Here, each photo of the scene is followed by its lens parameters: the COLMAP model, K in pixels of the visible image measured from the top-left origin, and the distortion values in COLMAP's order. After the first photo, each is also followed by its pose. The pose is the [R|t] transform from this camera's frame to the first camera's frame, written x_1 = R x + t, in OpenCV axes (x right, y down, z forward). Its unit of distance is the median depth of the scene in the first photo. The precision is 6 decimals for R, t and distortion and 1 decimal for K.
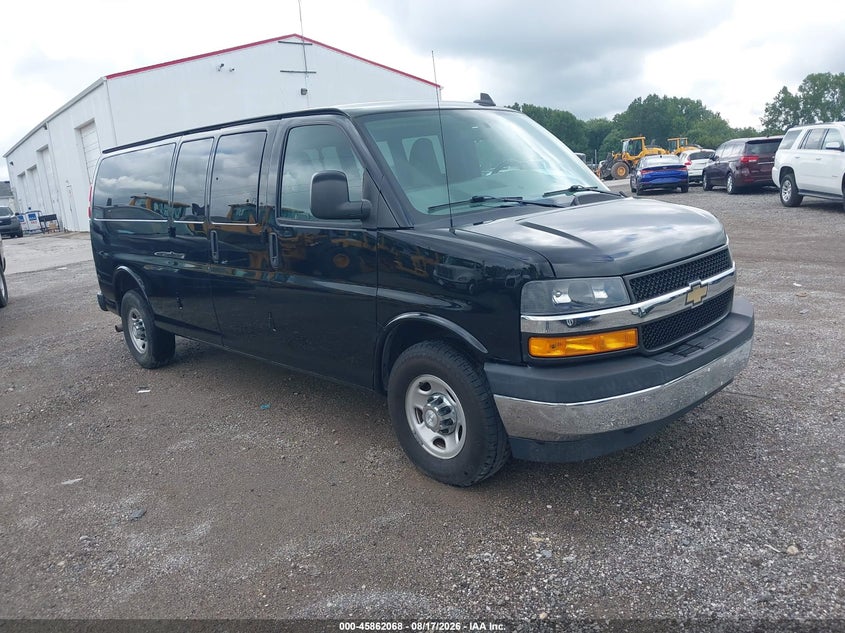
lens RADIAL K [[745.5, 0, 422.5], [0, 745.5, 316.5], [0, 0, 1]] dist [0.081524, -0.001345]
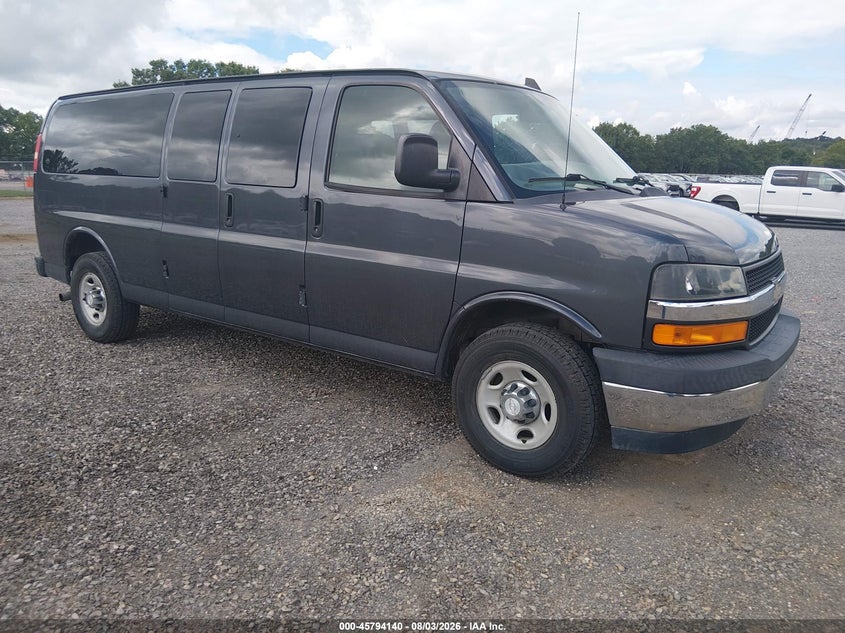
lens RADIAL K [[745.5, 0, 422.5], [0, 745.5, 316.5], [0, 0, 1]] dist [0.081524, -0.001345]
pose [[0.984443, 0.060312, 0.165029, -0.265384], [-0.060386, 0.998165, -0.004577, 0.035301], [-0.165002, -0.005460, 0.986278, 0.090355]]
